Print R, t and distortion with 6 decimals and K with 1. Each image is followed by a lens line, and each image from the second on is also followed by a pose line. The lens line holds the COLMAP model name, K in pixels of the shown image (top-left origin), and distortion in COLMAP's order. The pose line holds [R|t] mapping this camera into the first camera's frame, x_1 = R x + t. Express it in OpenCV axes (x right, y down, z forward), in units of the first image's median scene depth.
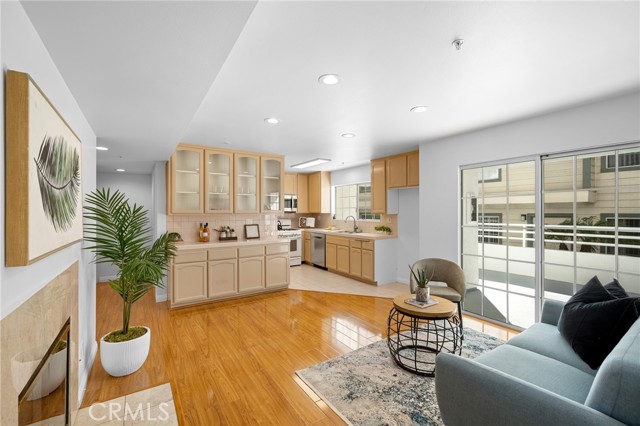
lens RADIAL K [[275.8, 0, 318.7], [0, 275.8, 213.5], [0, 0, 1]] dist [0.002840, 0.000170]
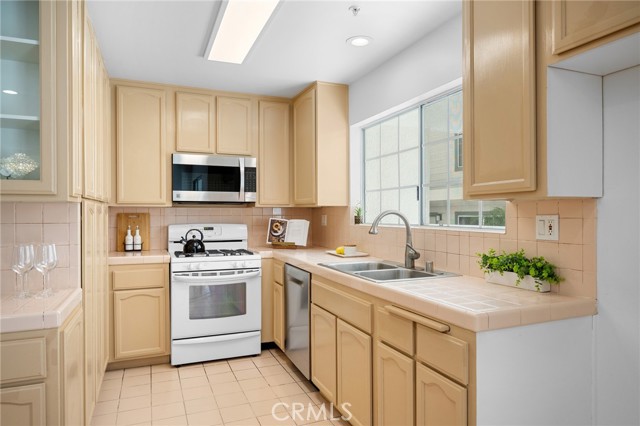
lens RADIAL K [[409.4, 0, 318.7], [0, 409.4, 216.2], [0, 0, 1]] dist [-0.011394, -0.001270]
pose [[0.981011, -0.001911, -0.193940, 0.109702], [0.001867, 0.999998, -0.000408, 0.012030], [0.193941, 0.000038, 0.981013, 0.512916]]
